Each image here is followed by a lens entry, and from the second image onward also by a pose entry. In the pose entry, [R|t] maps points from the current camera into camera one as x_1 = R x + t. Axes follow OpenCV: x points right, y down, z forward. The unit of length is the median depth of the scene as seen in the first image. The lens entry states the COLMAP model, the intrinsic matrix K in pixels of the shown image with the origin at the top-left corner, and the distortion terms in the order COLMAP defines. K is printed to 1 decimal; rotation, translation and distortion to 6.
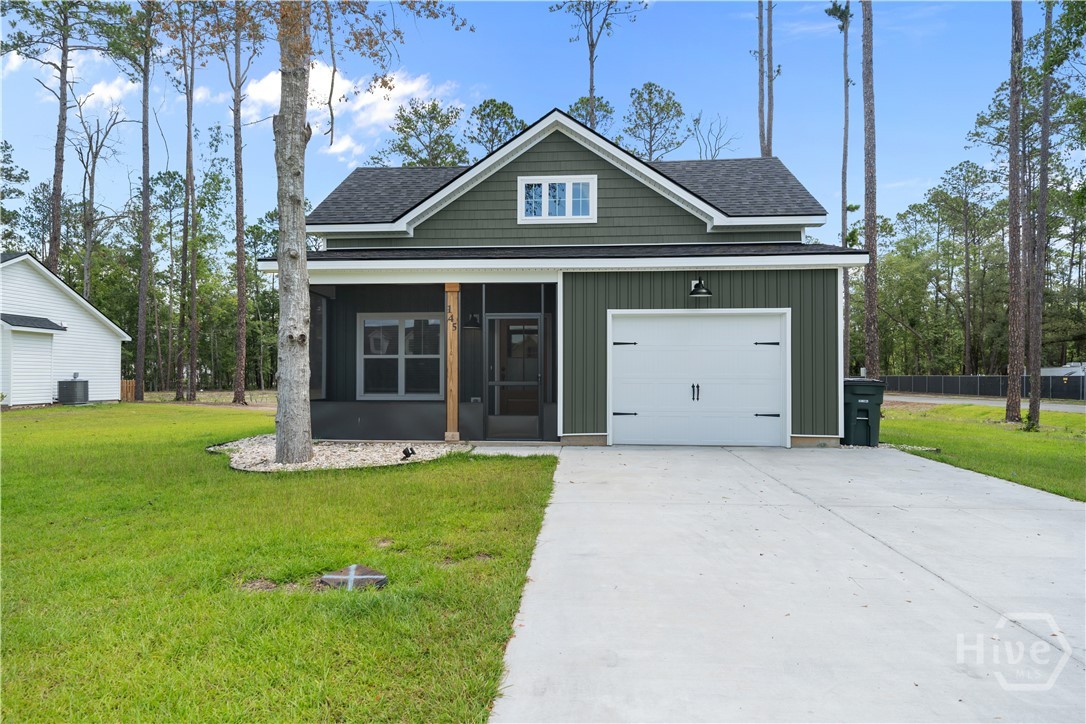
lens RADIAL K [[652.3, 0, 543.0], [0, 652.3, 362.0], [0, 0, 1]] dist [-0.002286, -0.000474]
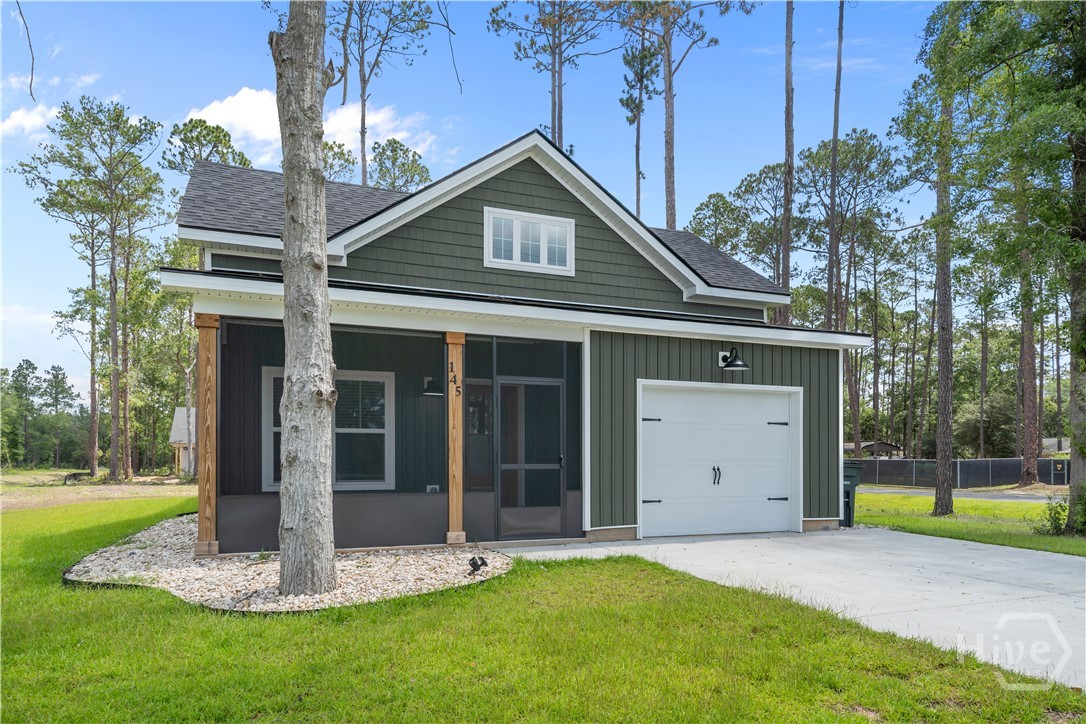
lens RADIAL K [[678.5, 0, 542.9], [0, 678.5, 458.4], [0, 0, 1]] dist [0.000958, -0.000463]
pose [[0.899661, 0.001872, 0.436584, -0.386503], [-0.010359, 0.999801, 0.017059, 0.008702], [-0.436466, -0.019870, 0.899502, 0.253586]]
